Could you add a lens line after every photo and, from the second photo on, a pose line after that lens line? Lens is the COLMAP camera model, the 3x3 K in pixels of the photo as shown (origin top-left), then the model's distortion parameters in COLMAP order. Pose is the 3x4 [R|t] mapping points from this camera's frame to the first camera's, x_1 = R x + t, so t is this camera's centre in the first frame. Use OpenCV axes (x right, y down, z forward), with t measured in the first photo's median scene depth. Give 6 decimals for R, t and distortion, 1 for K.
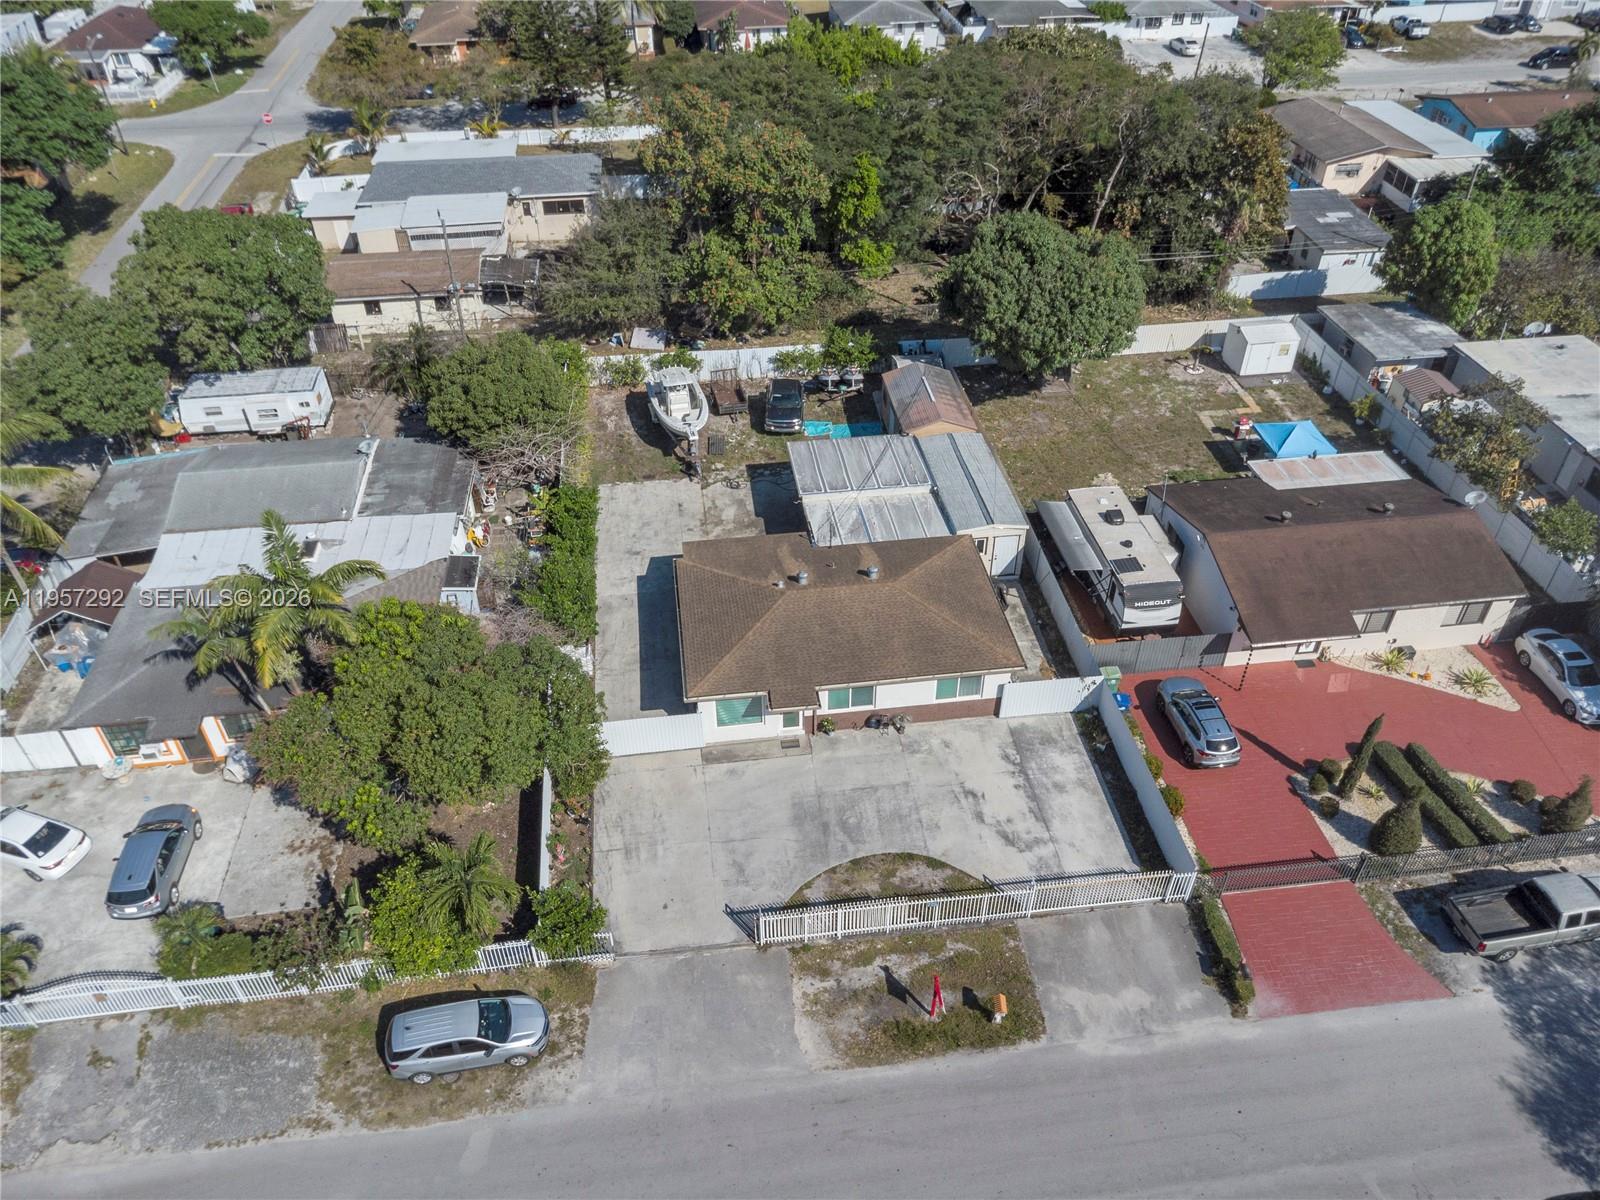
lens RADIAL K [[1120.3, 0, 797.3], [0, 1120.3, 650.3], [0, 0, 1]] dist [0.001357, 0.000457]
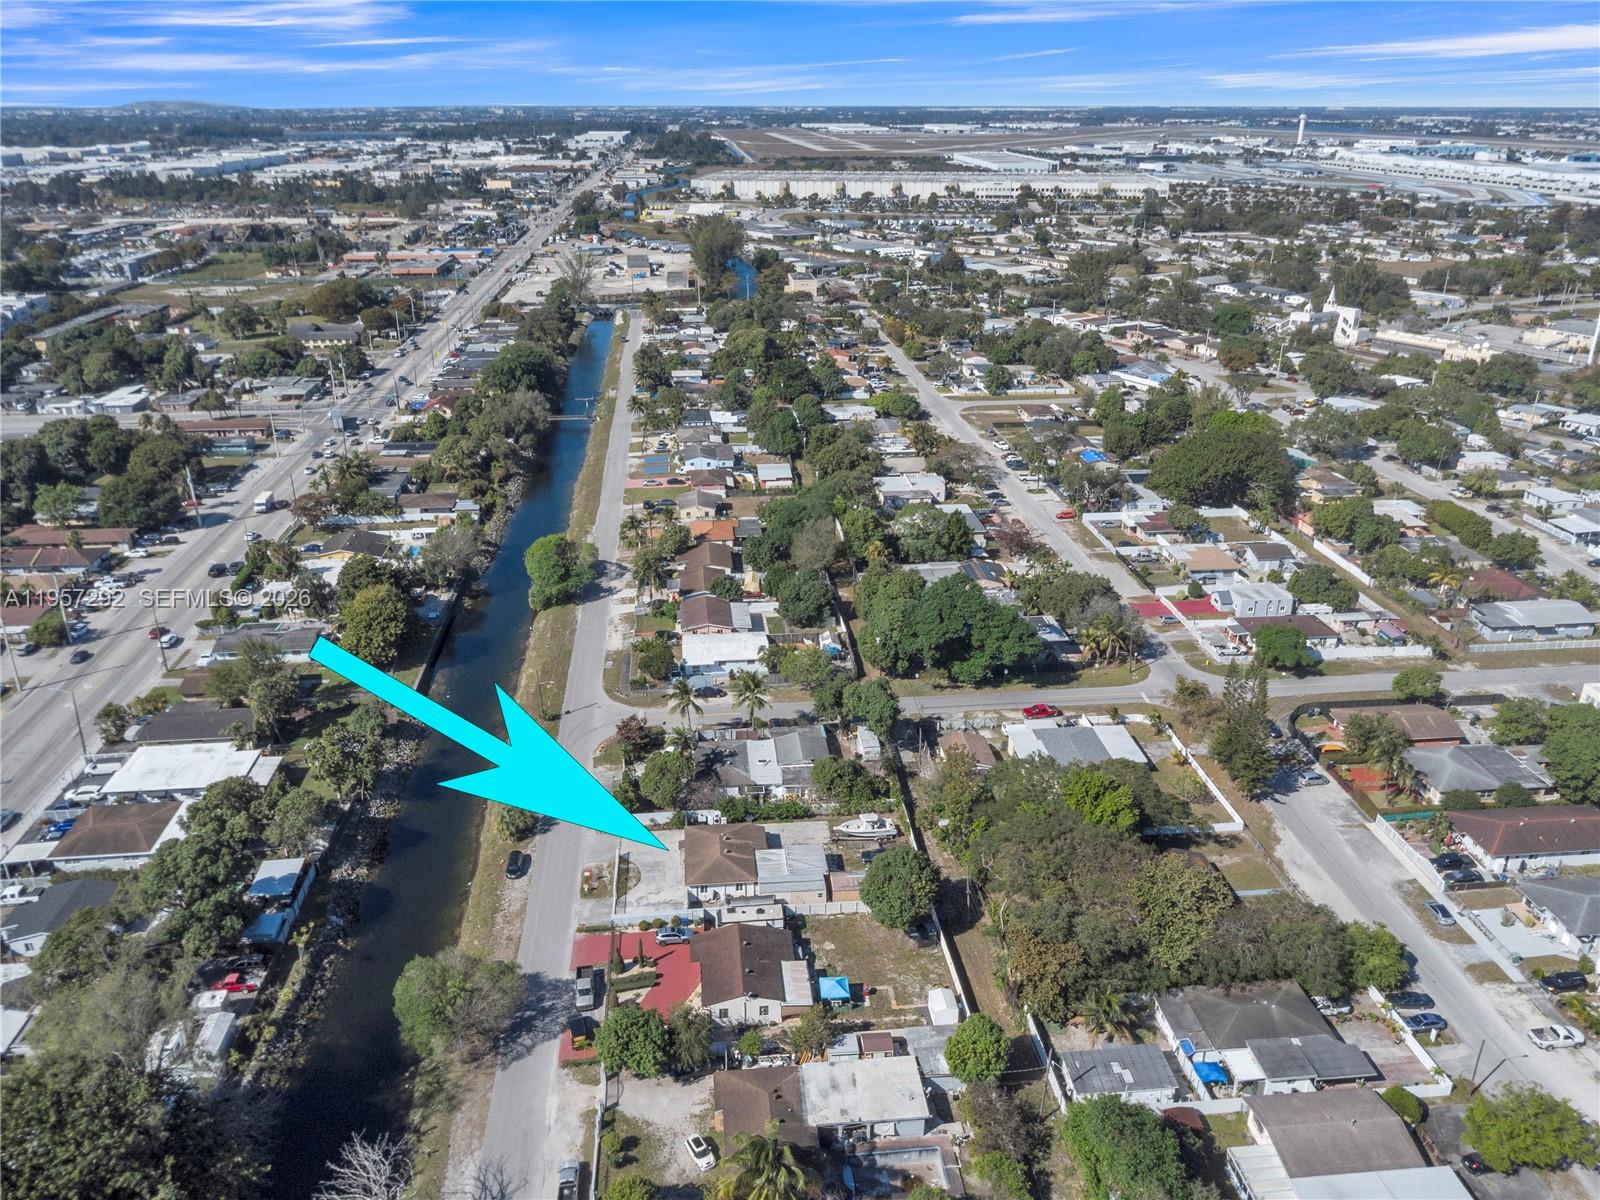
lens RADIAL K [[1180.8, 0, 800.0], [0, 1180.8, 600.0], [0, 0, 1]] dist [0.002779, -0.001811]
pose [[-0.033484, 0.392100, -0.919313, 2.355356], [-0.651857, 0.688687, 0.317477, -1.427789], [0.757602, 0.609891, 0.232533, -0.123543]]
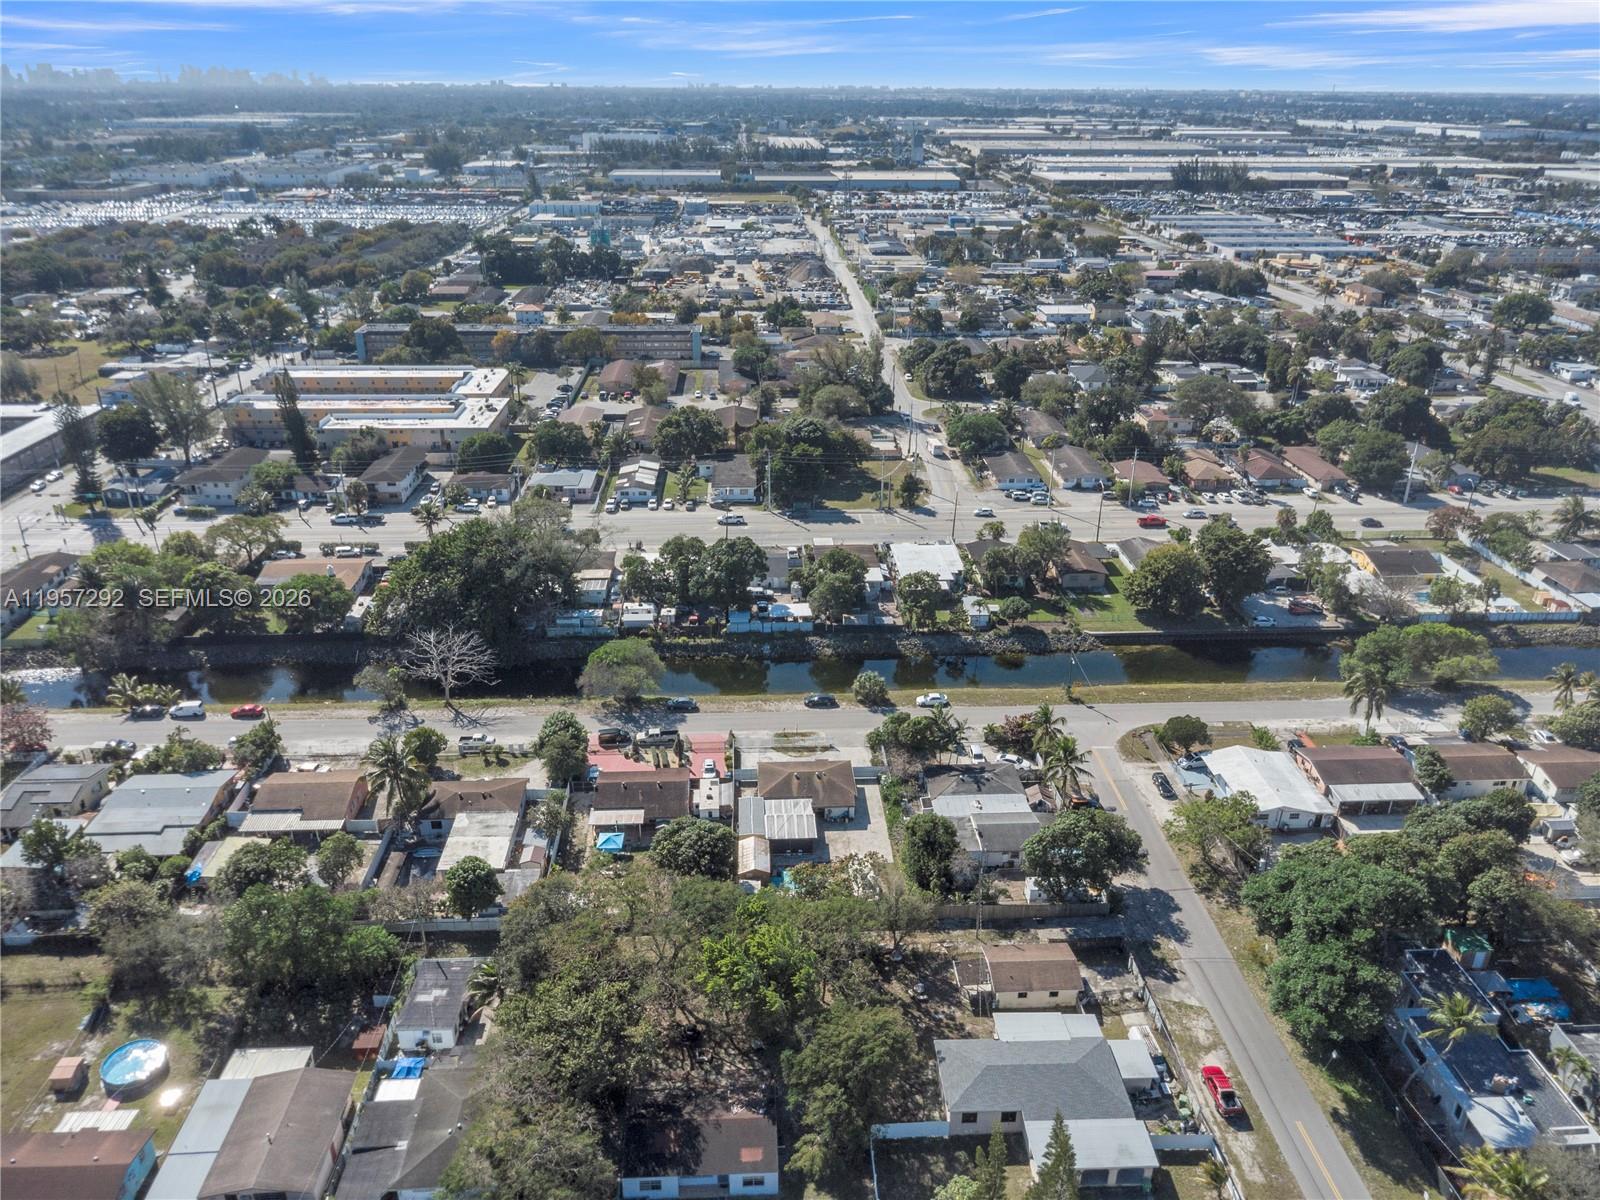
lens RADIAL K [[1180.8, 0, 800.0], [0, 1180.8, 600.0], [0, 0, 1]] dist [0.002779, -0.001811]
pose [[-0.995766, -0.032714, 0.085902, -0.188768], [0.063296, 0.433640, 0.898860, -2.873915], [-0.066655, 0.900492, -0.429733, 1.614060]]
